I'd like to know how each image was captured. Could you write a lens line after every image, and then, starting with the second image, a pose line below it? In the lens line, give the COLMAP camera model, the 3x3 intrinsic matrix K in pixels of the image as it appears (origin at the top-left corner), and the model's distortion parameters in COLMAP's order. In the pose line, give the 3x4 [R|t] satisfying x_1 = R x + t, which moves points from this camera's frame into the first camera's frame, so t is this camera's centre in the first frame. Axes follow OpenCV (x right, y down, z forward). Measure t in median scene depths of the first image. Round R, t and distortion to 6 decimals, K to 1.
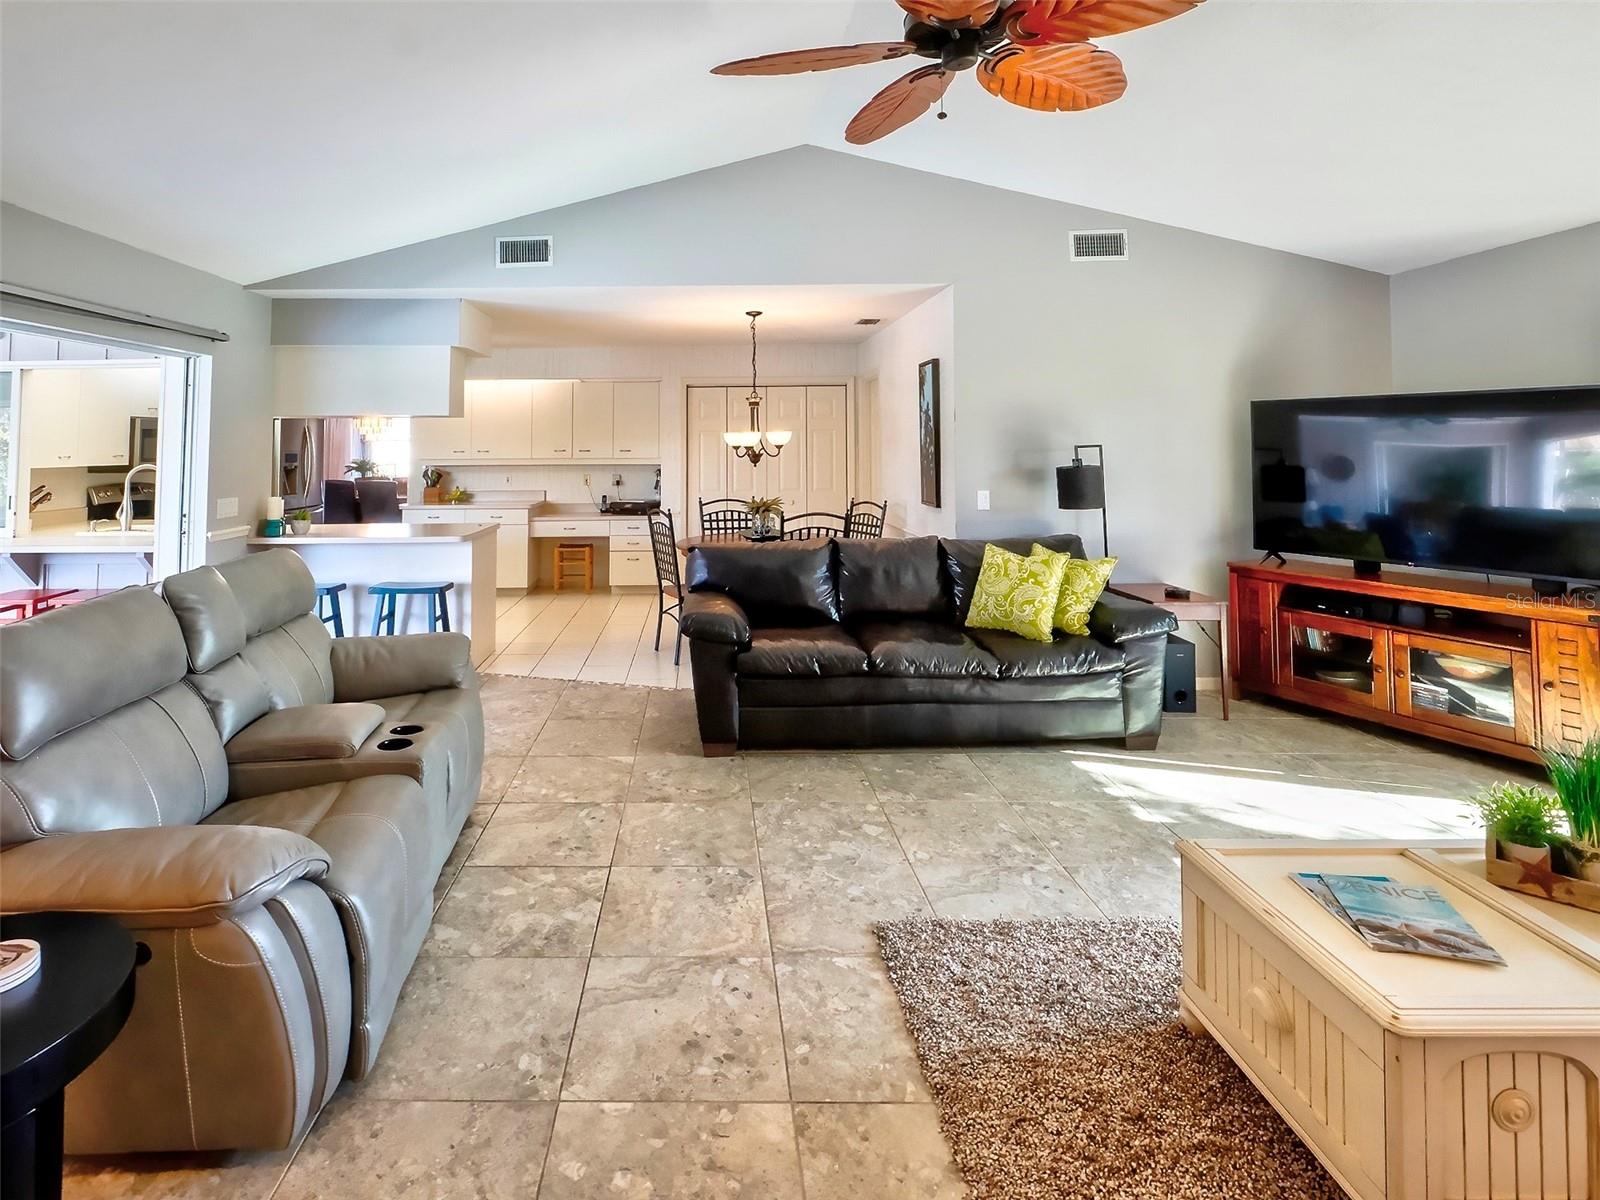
lens RADIAL K [[822.4, 0, 682.5], [0, 822.4, 424.7], [0, 0, 1]] dist [0.001347, -0.000520]
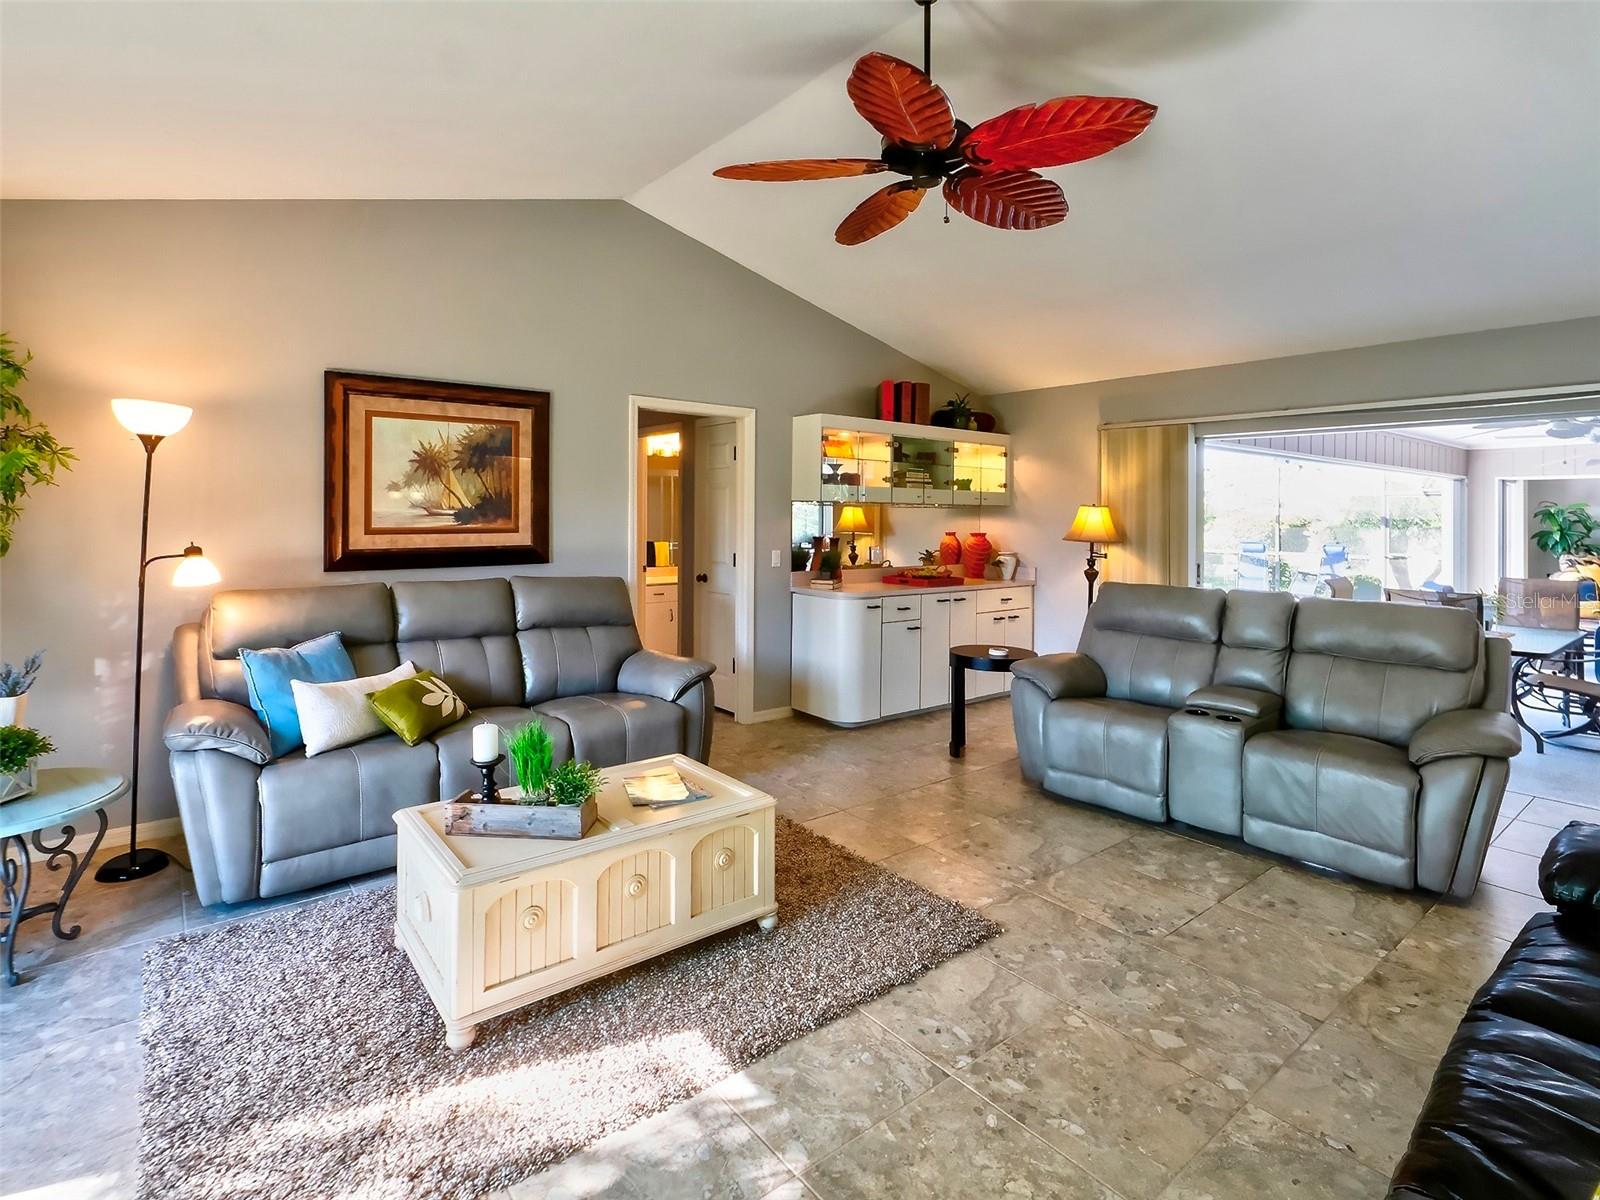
lens RADIAL K [[812.0, 0, 798.2], [0, 812.0, 508.8], [0, 0, 1]] dist [0.001779, -0.000840]
pose [[-0.760047, -0.005613, -0.649844, 1.033673], [0.013182, 0.999624, -0.024051, 0.033490], [0.649734, -0.026845, -0.759687, 1.460251]]
